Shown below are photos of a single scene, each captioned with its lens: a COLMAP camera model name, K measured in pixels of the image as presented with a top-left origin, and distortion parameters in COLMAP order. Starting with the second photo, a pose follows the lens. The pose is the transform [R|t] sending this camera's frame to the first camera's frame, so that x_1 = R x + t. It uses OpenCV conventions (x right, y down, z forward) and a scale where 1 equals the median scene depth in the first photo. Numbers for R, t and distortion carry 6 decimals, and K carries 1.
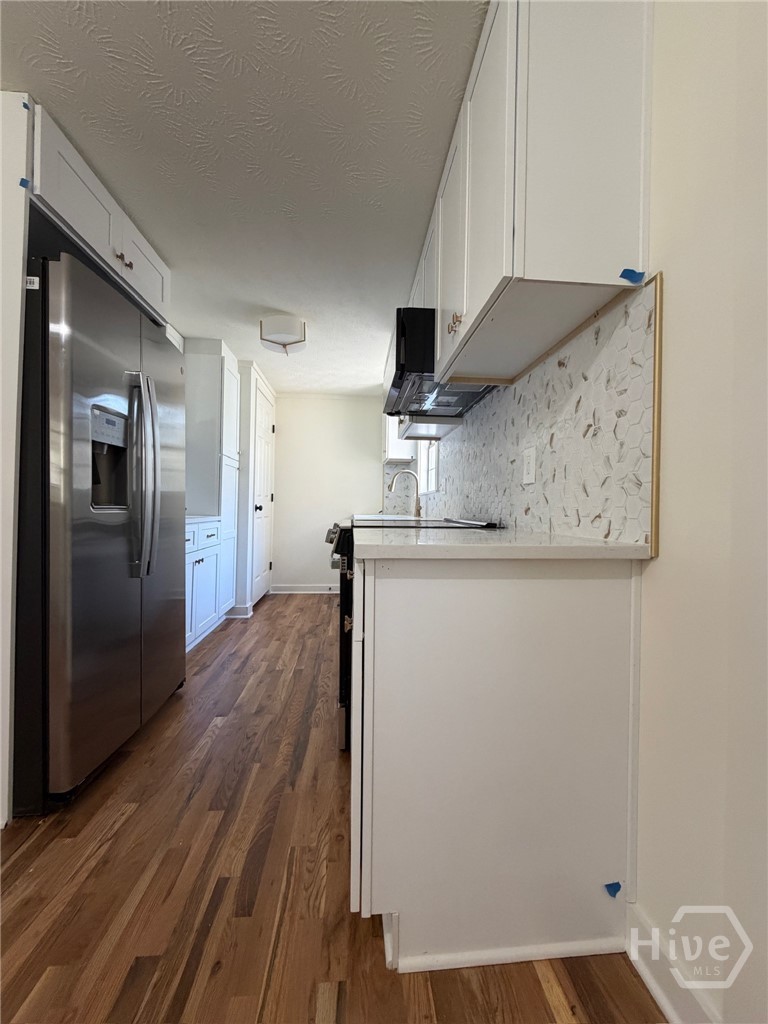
lens RADIAL K [[405.4, 0, 383.9], [0, 405.4, 509.3], [0, 0, 1]] dist [-0.001541, 0.000176]
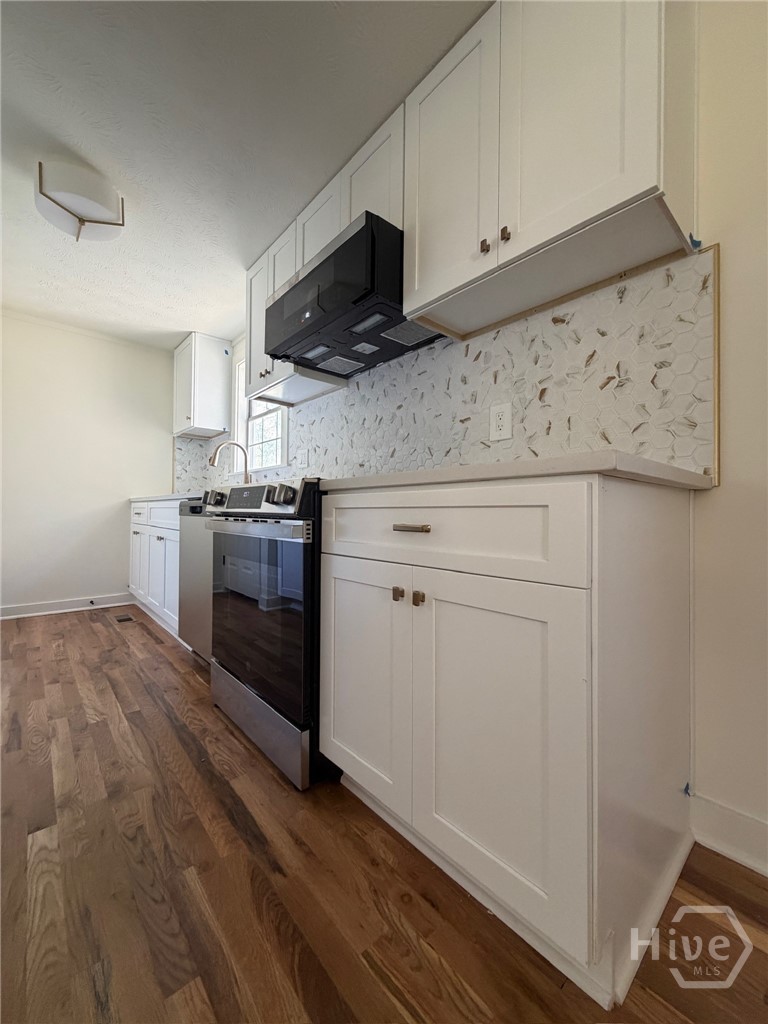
lens RADIAL K [[405.4, 0, 383.9], [0, 405.4, 509.3], [0, 0, 1]] dist [-0.001541, 0.000176]
pose [[0.801828, -0.000049, 0.597555, -0.392391], [0.001475, 0.999997, -0.001897, 0.091400], [-0.597553, 0.002403, 0.801826, 0.315710]]
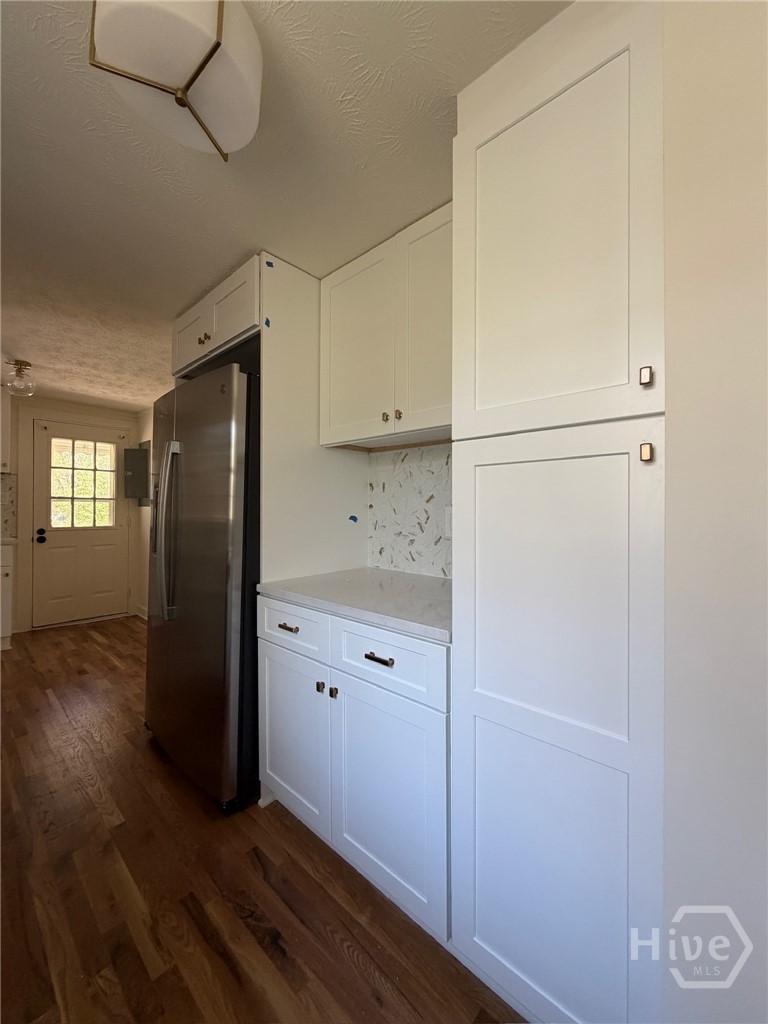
lens RADIAL K [[405.4, 0, 383.9], [0, 405.4, 509.3], [0, 0, 1]] dist [-0.001541, 0.000176]
pose [[-0.736218, -0.019044, -0.676476, -0.255291], [-0.013903, 0.999819, -0.013015, -0.136355], [0.676601, -0.000177, -0.736349, 2.155458]]
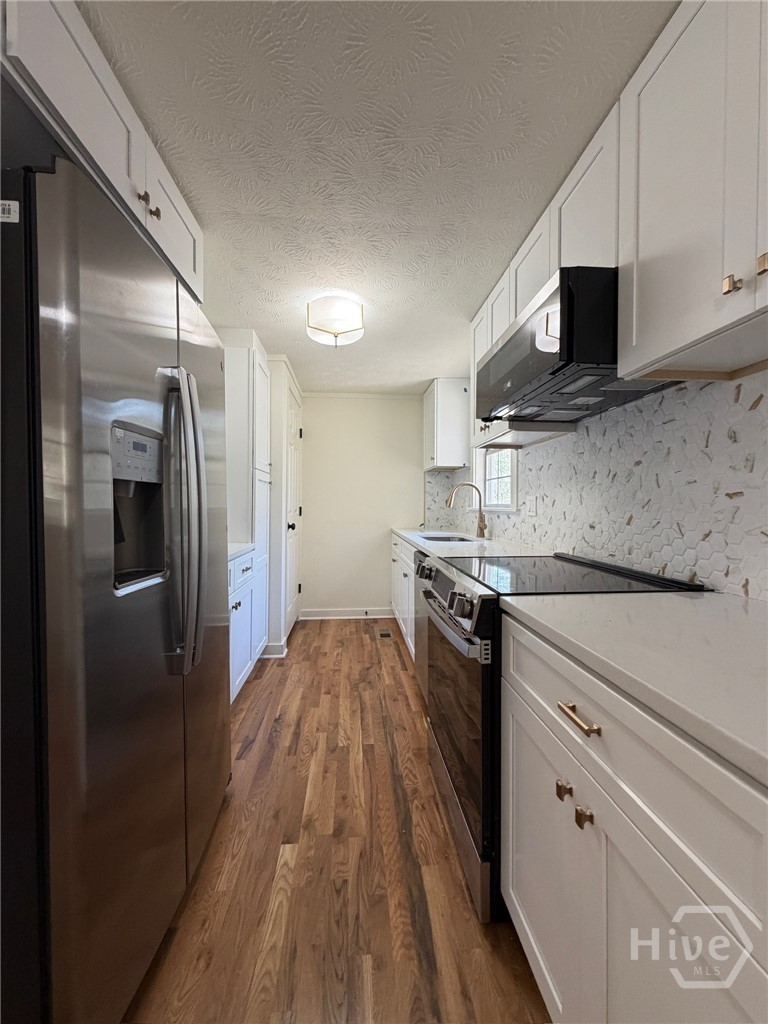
lens RADIAL K [[405.4, 0, 383.9], [0, 405.4, 509.3], [0, 0, 1]] dist [-0.001541, 0.000176]
pose [[0.999928, -0.011983, 0.000789, -0.247717], [0.011976, 0.999893, 0.008445, -0.099463], [-0.000890, -0.008435, 0.999964, 0.307299]]
